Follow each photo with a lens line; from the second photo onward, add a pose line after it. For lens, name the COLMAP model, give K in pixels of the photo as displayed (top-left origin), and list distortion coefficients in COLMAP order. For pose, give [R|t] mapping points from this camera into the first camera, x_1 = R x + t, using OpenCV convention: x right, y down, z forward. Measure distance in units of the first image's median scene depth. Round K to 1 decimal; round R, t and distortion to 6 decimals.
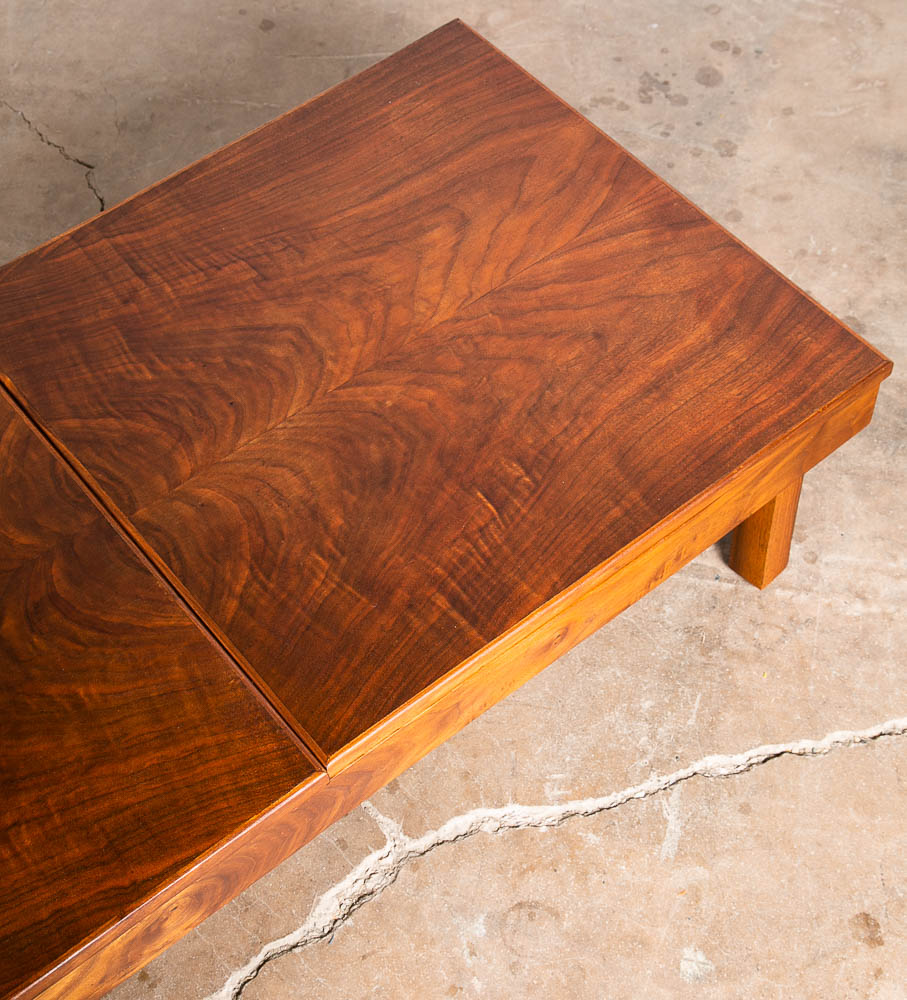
lens RADIAL K [[1646.6, 0, 481.3], [0, 1646.6, 486.0], [0, 0, 1]] dist [0.047628, 0.092694]
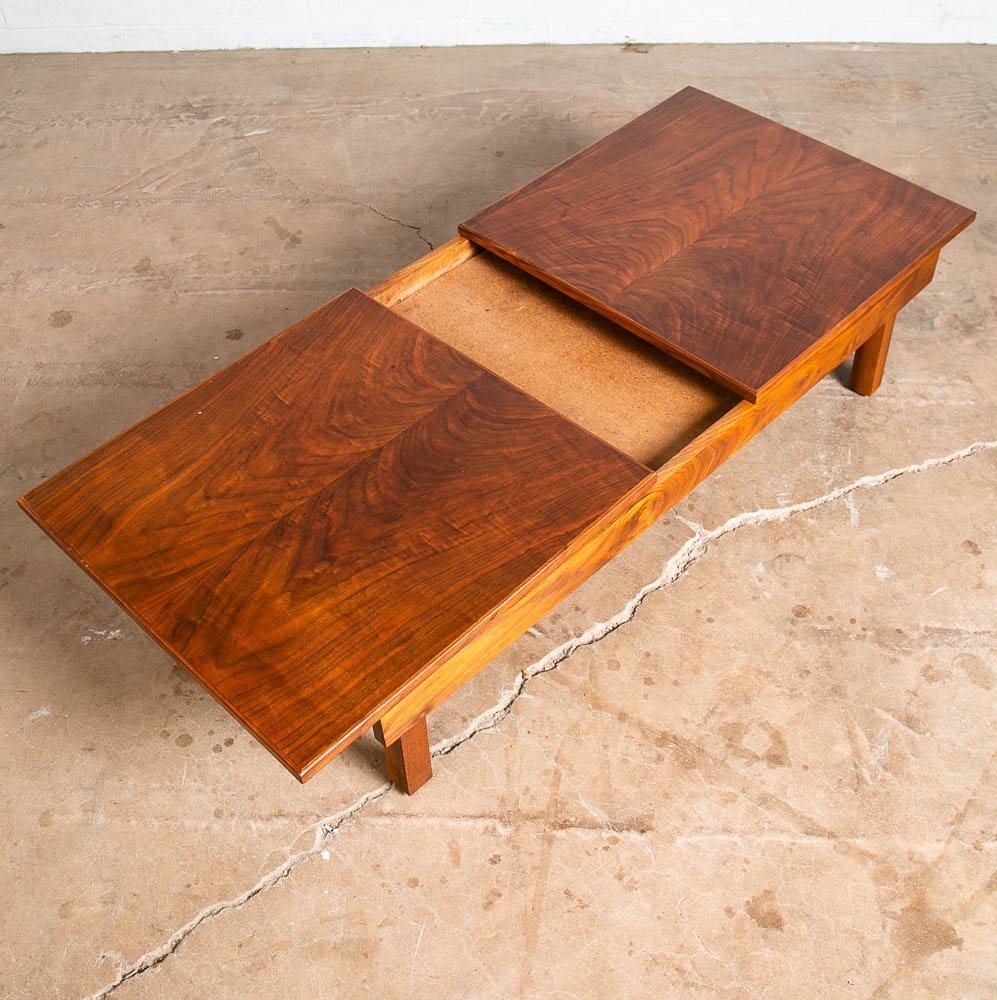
lens RADIAL K [[1171.3, 0, 498.5], [0, 1171.3, 500.0], [0, 0, 1]] dist [-0.096436, 0.083376]
pose [[0.994793, -0.081370, 0.061365, -0.333274], [0.087674, 0.990254, -0.108210, 0.292114], [-0.051961, 0.113026, 0.992232, -0.211044]]
